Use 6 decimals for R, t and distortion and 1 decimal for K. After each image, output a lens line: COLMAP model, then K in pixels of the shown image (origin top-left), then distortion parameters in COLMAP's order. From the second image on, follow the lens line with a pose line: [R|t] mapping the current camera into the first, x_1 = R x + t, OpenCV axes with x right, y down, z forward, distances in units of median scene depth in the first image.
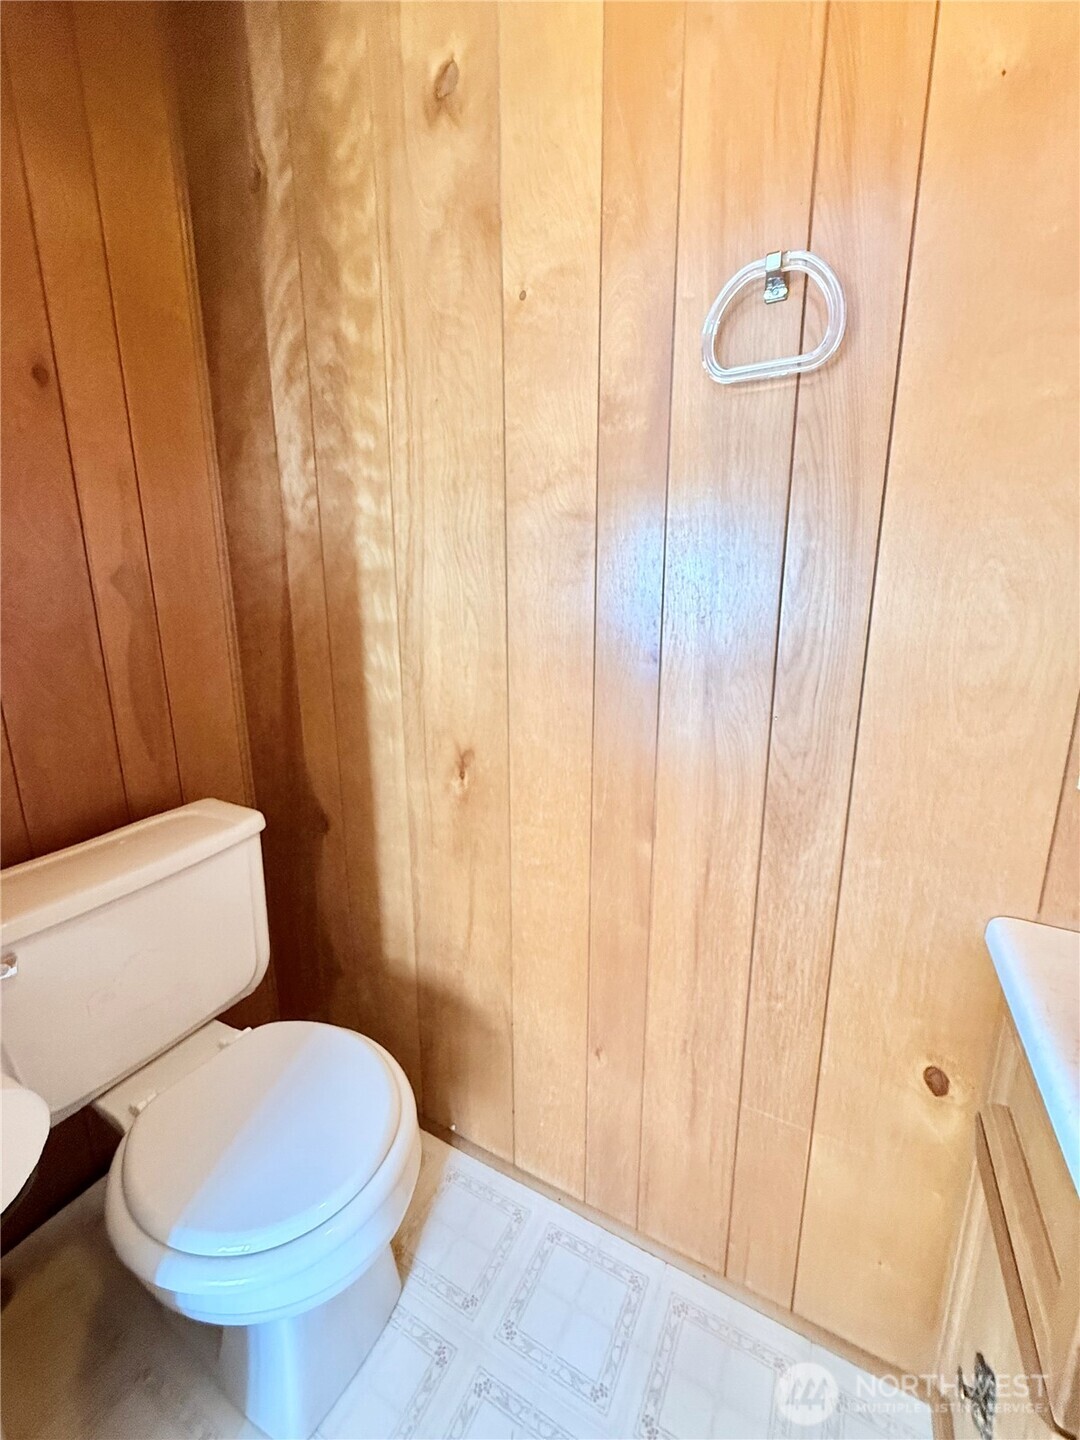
lens RADIAL K [[571.0, 0, 540.5], [0, 571.0, 714.3], [0, 0, 1]] dist [-0.000722, 0.000553]
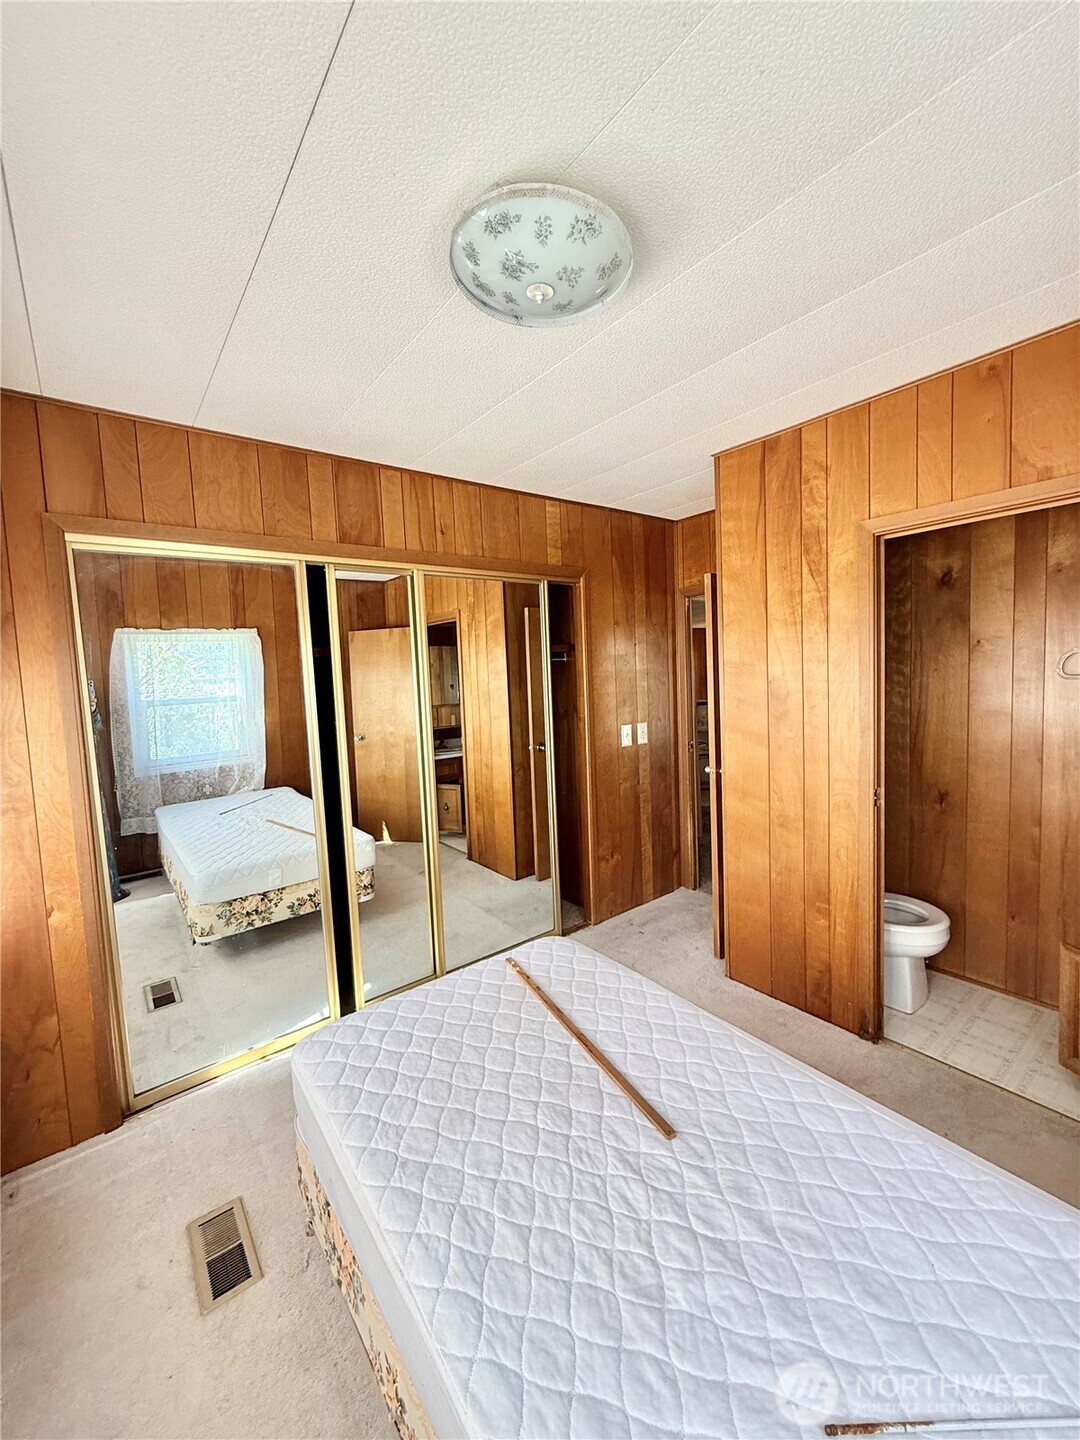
lens RADIAL K [[571.0, 0, 540.5], [0, 571.0, 714.3], [0, 0, 1]] dist [-0.000722, 0.000553]
pose [[0.913587, -0.004000, -0.406623, -0.941494], [-0.046750, 0.992288, -0.114798, 0.114291], [0.403947, 0.123888, 0.906355, -2.700215]]
